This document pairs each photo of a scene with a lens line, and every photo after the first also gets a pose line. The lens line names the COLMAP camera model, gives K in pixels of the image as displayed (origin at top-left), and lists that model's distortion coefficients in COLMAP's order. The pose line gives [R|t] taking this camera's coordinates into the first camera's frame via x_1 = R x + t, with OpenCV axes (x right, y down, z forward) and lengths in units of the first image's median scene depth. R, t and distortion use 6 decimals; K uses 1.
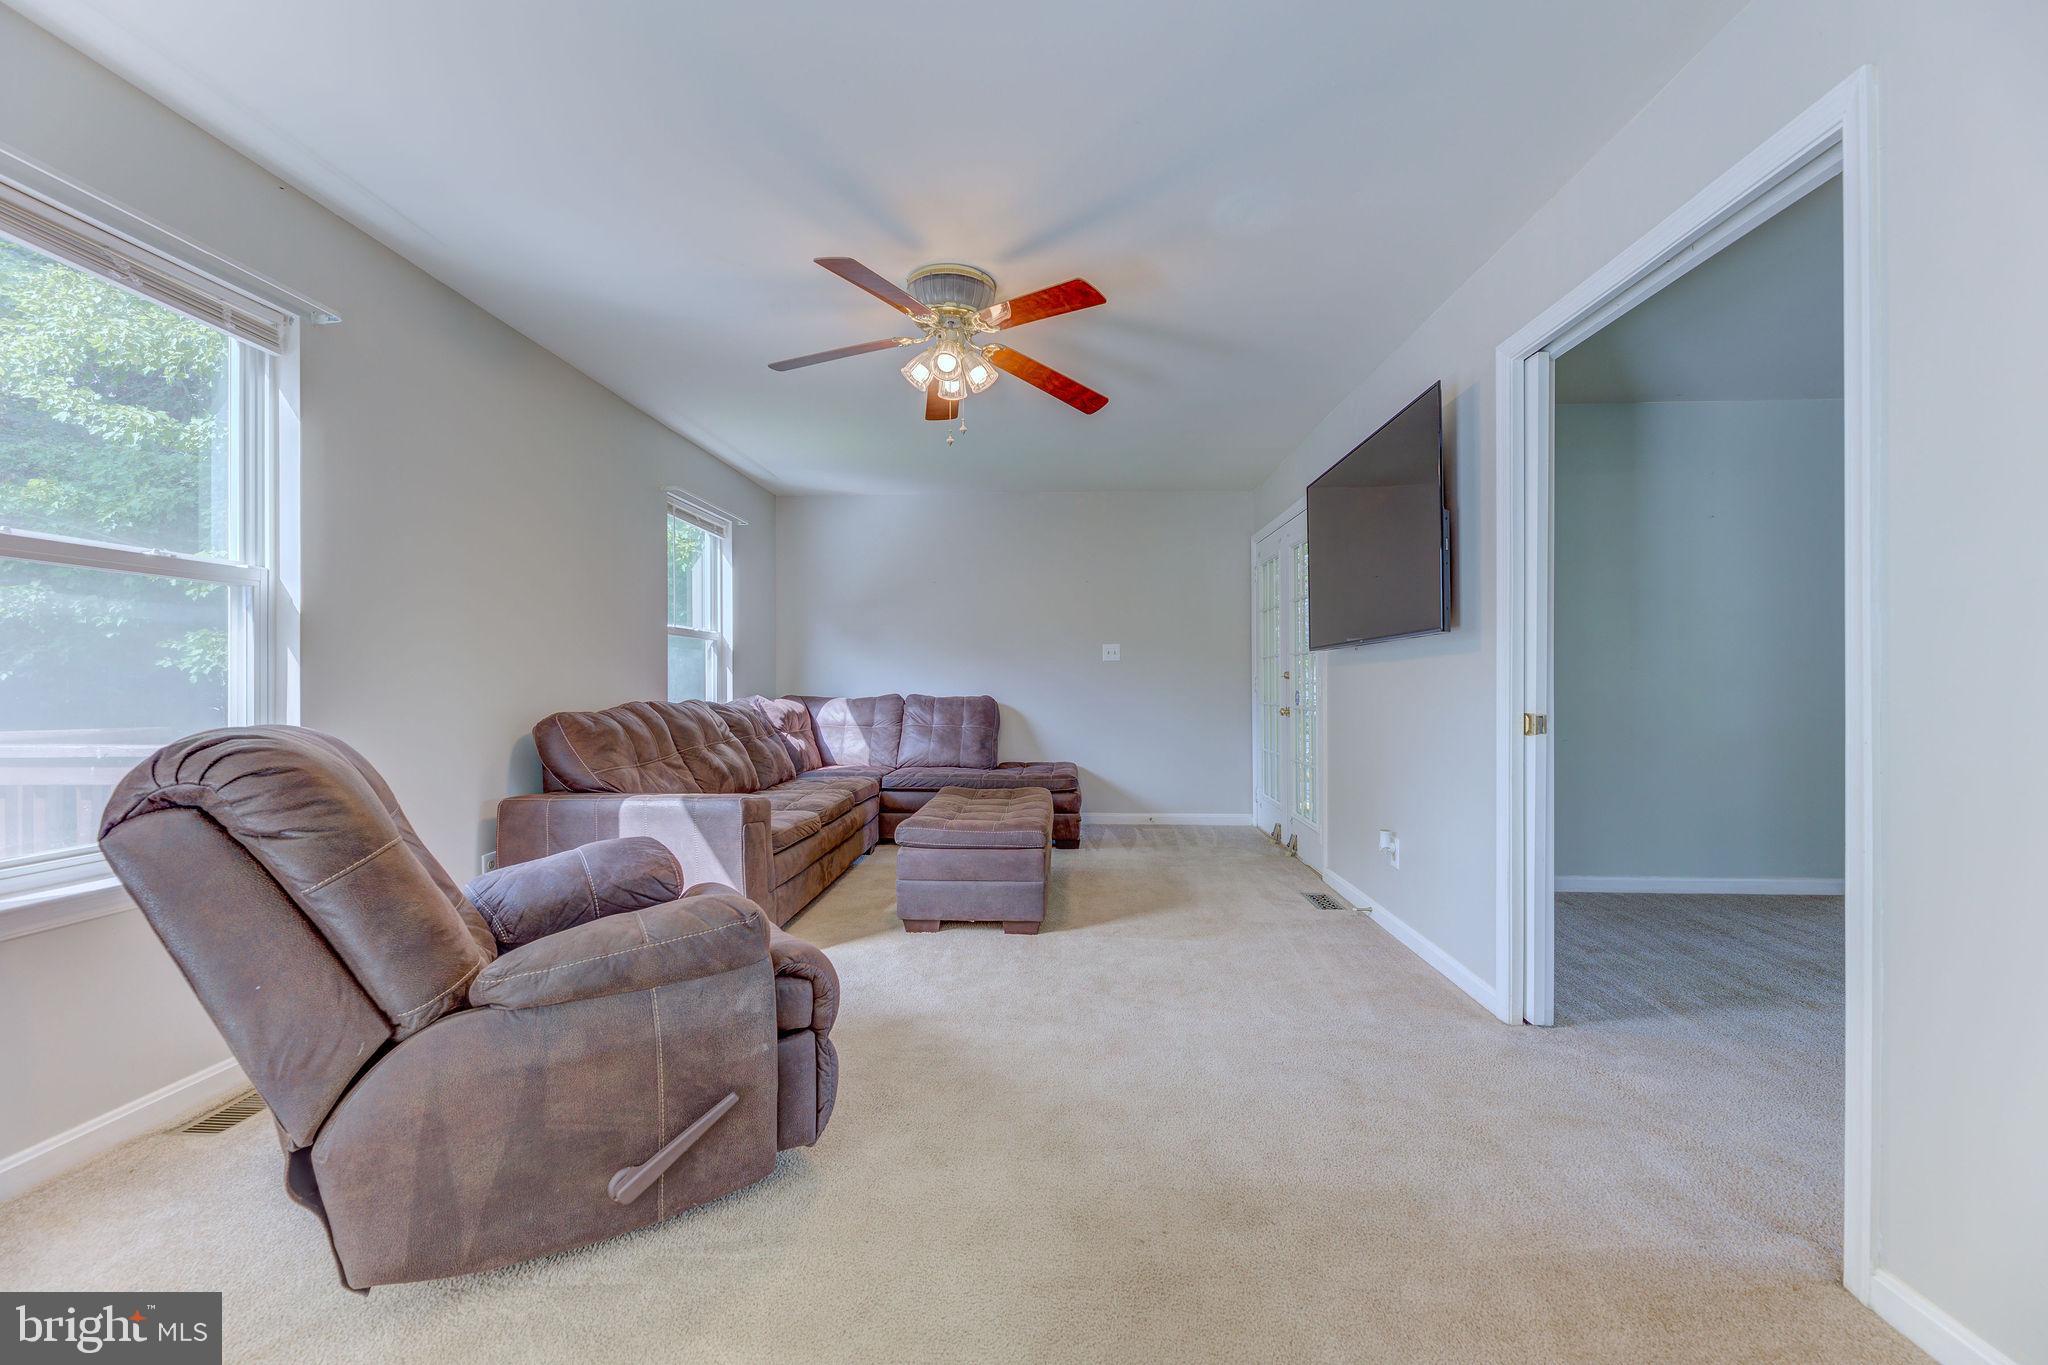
lens RADIAL K [[825.2, 0, 1013.6], [0, 825.2, 683.2], [0, 0, 1]] dist [0.001545, -0.002551]
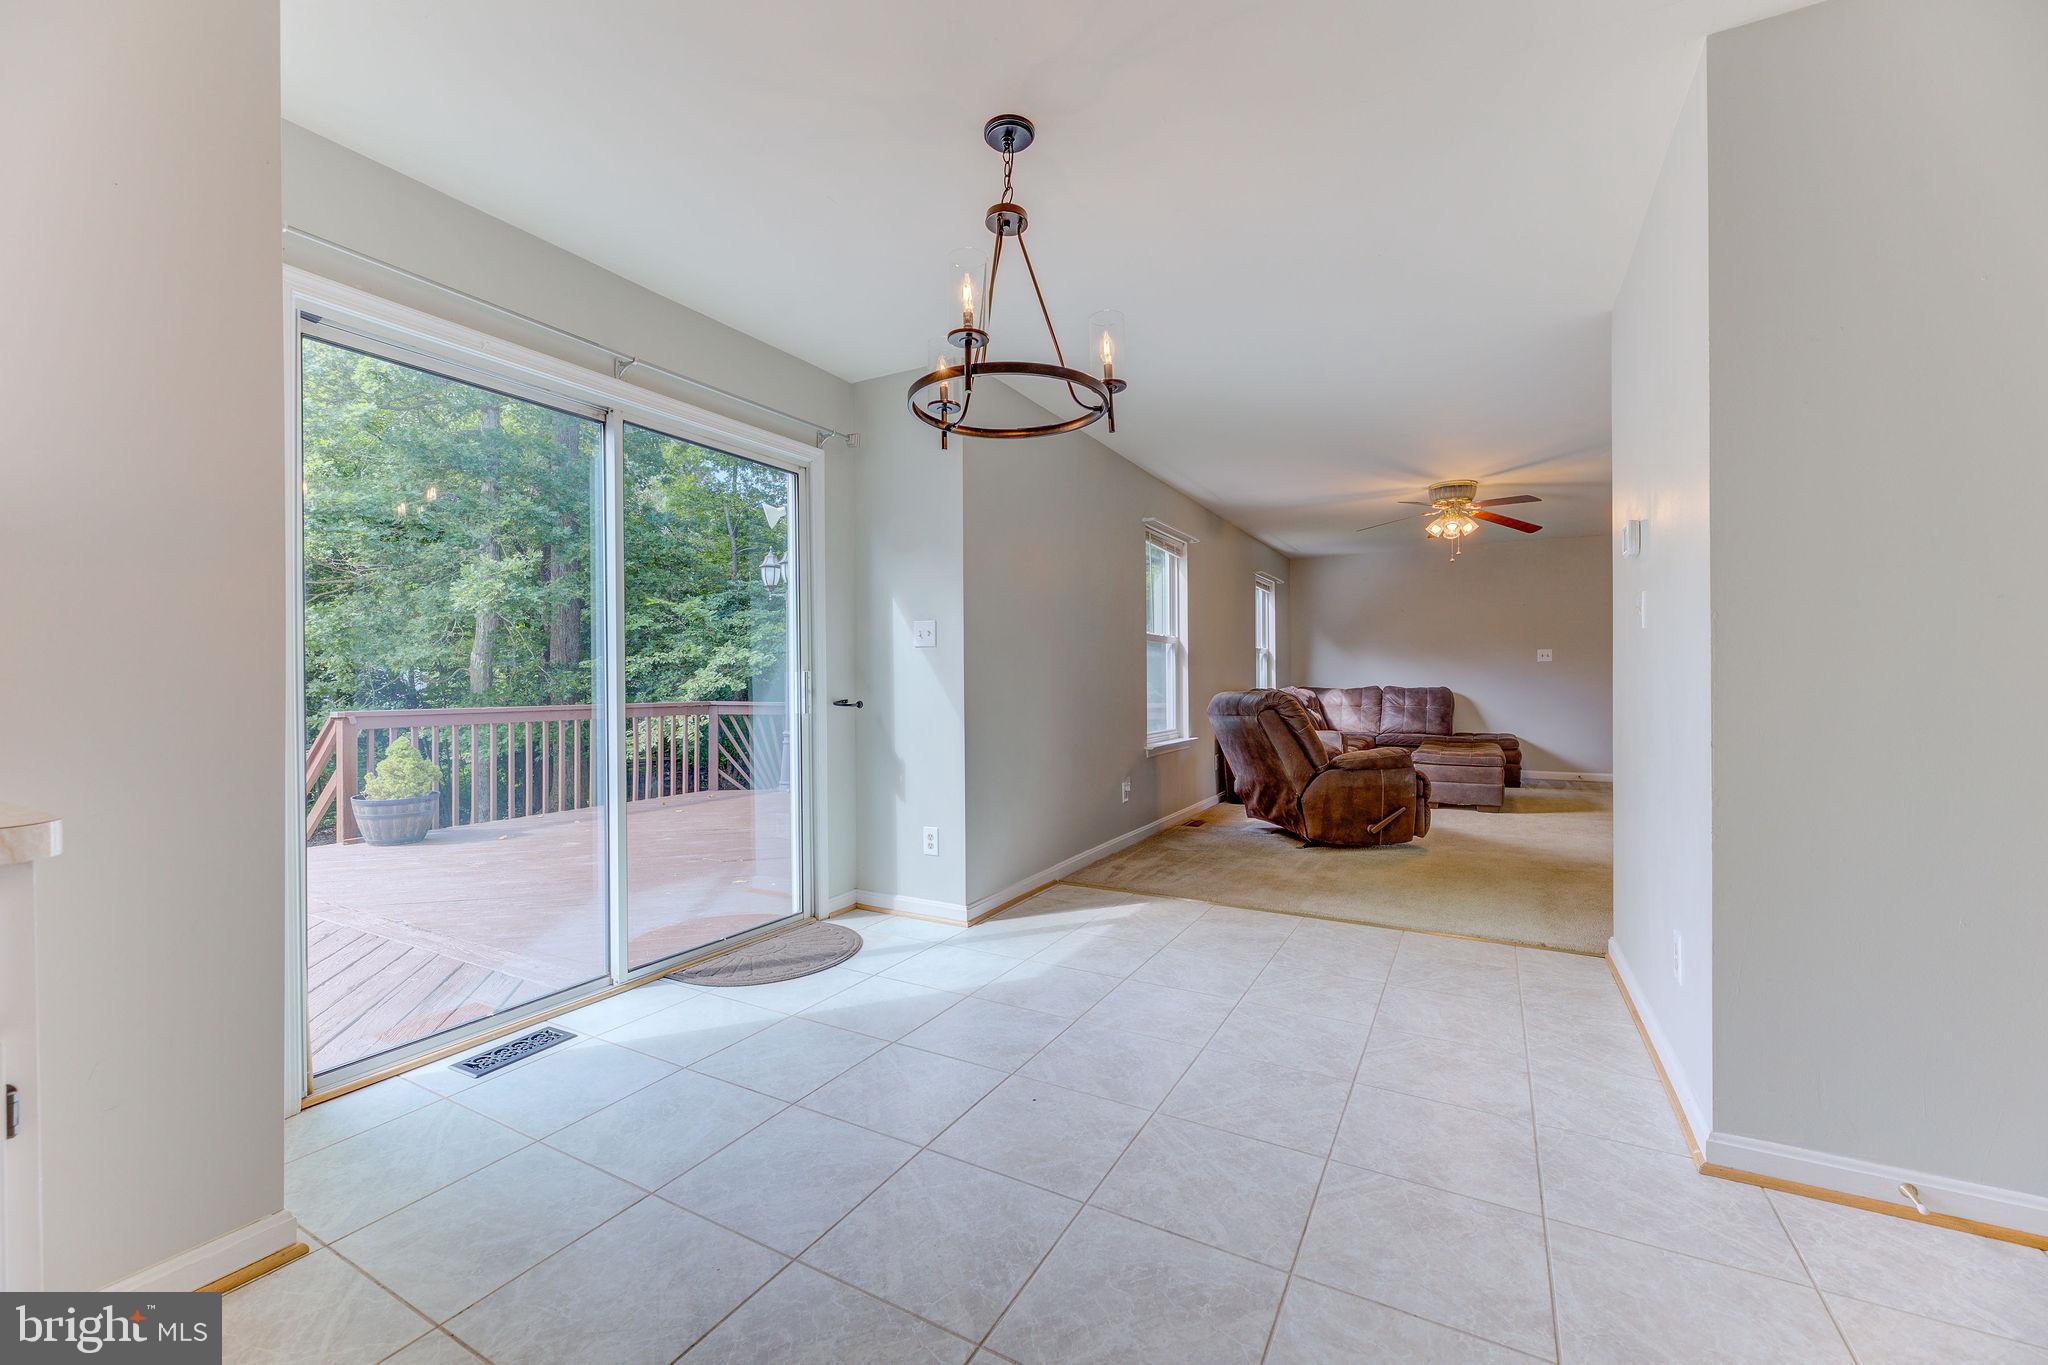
lens RADIAL K [[827.7, 0, 1018.8], [0, 827.7, 680.7], [0, 0, 1]] dist [0.001815, -0.000086]
pose [[0.900927, -0.001514, -0.433968, -0.163546], [0.002213, 0.999997, 0.001107, 0.002537], [0.433965, -0.001957, 0.900928, -1.406445]]
